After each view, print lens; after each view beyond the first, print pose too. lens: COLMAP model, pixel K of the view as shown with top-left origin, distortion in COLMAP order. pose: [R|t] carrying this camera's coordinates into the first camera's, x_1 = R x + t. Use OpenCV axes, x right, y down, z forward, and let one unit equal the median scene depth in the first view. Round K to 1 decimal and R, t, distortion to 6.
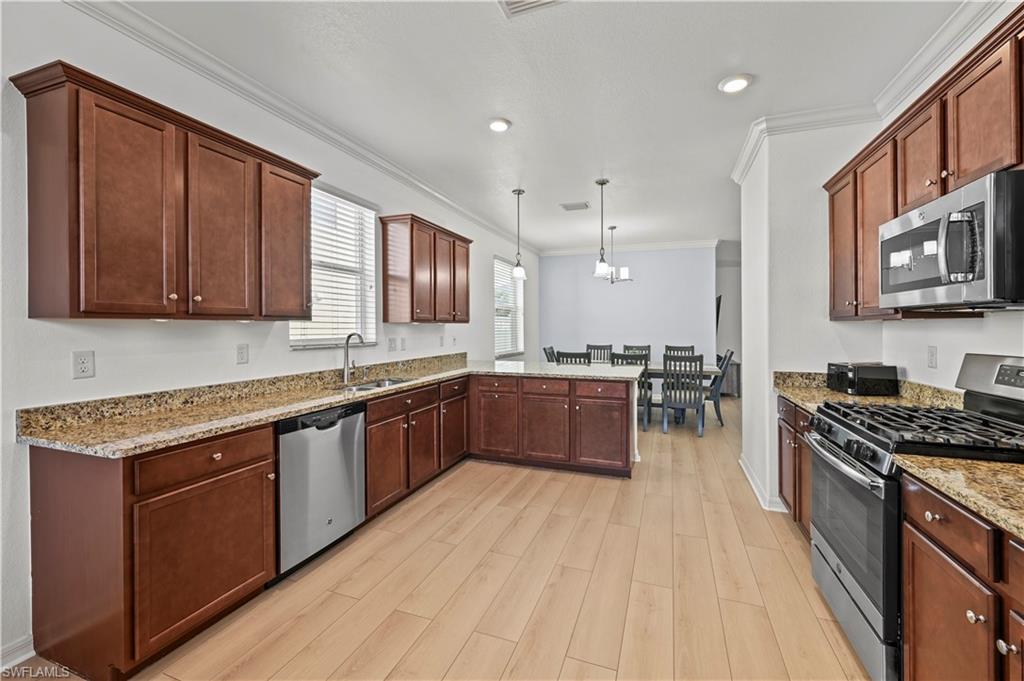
lens RADIAL K [[410.5, 0, 517.5], [0, 410.5, 326.8], [0, 0, 1]] dist [0.000188, -0.000026]
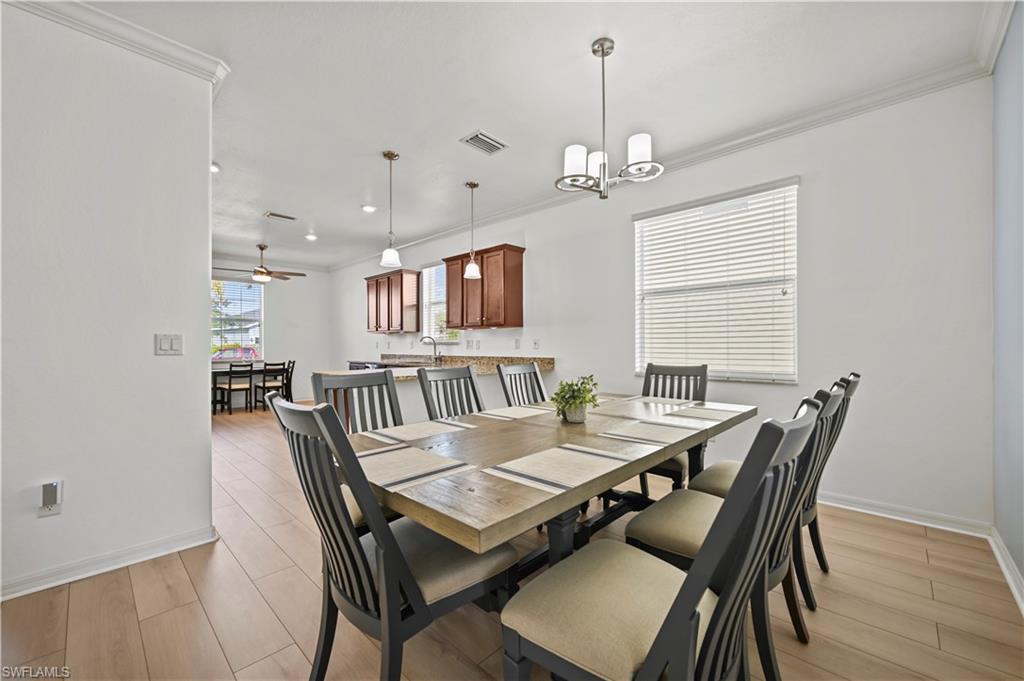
lens RADIAL K [[406.9, 0, 514.4], [0, 406.9, 341.8], [0, 0, 1]] dist [-0.000666, 0.000004]
pose [[-0.404654, -0.005002, -0.914456, 1.037626], [0.003578, 0.999969, -0.007052, 0.048613], [0.914463, -0.006125, -0.404624, 1.883126]]
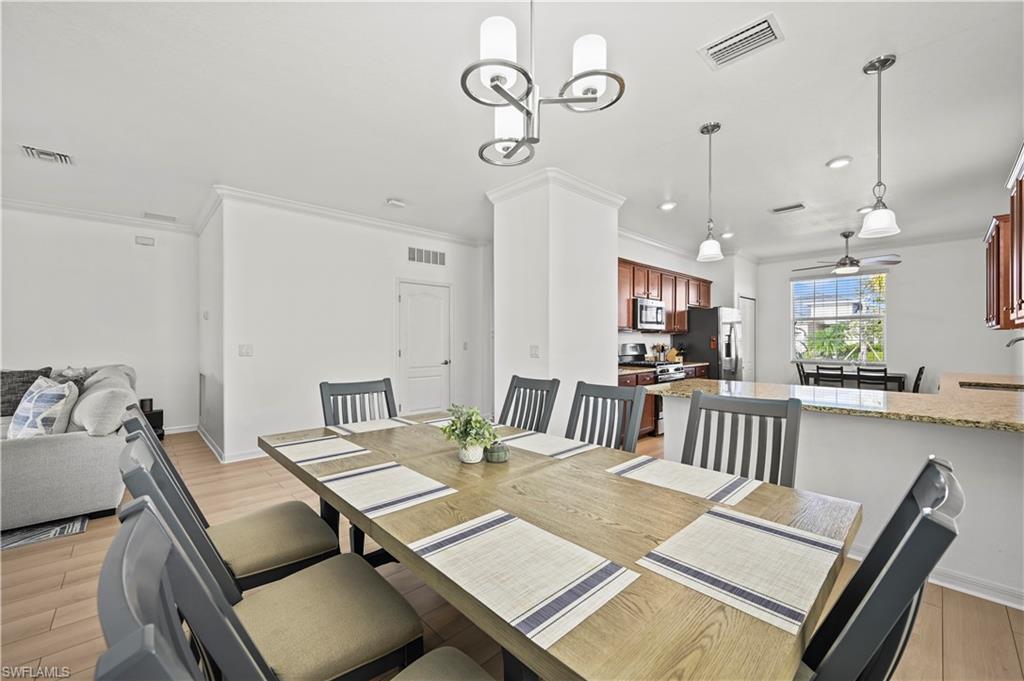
lens RADIAL K [[403.6, 0, 513.7], [0, 403.6, 338.0], [0, 0, 1]] dist [-0.000594, -0.000122]
pose [[-0.890110, 0.002981, 0.455736, 0.230169], [0.000526, 0.999985, -0.005513, 0.019503], [-0.455746, -0.004667, -0.890098, 2.124827]]
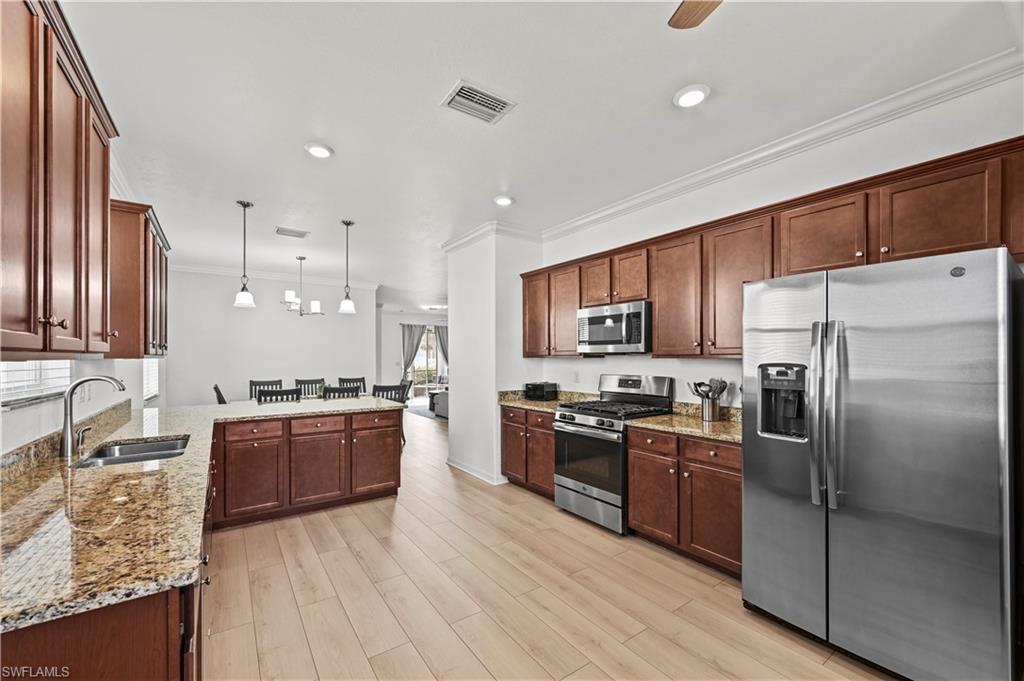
lens RADIAL K [[407.4, 0, 507.7], [0, 407.4, 355.3], [0, 0, 1]] dist [0.001322, 0.000321]
pose [[0.571808, 0.007734, 0.820351, -0.482977], [-0.000682, 0.999960, -0.008952, -0.008422], [-0.820387, 0.004559, 0.571790, 0.098259]]
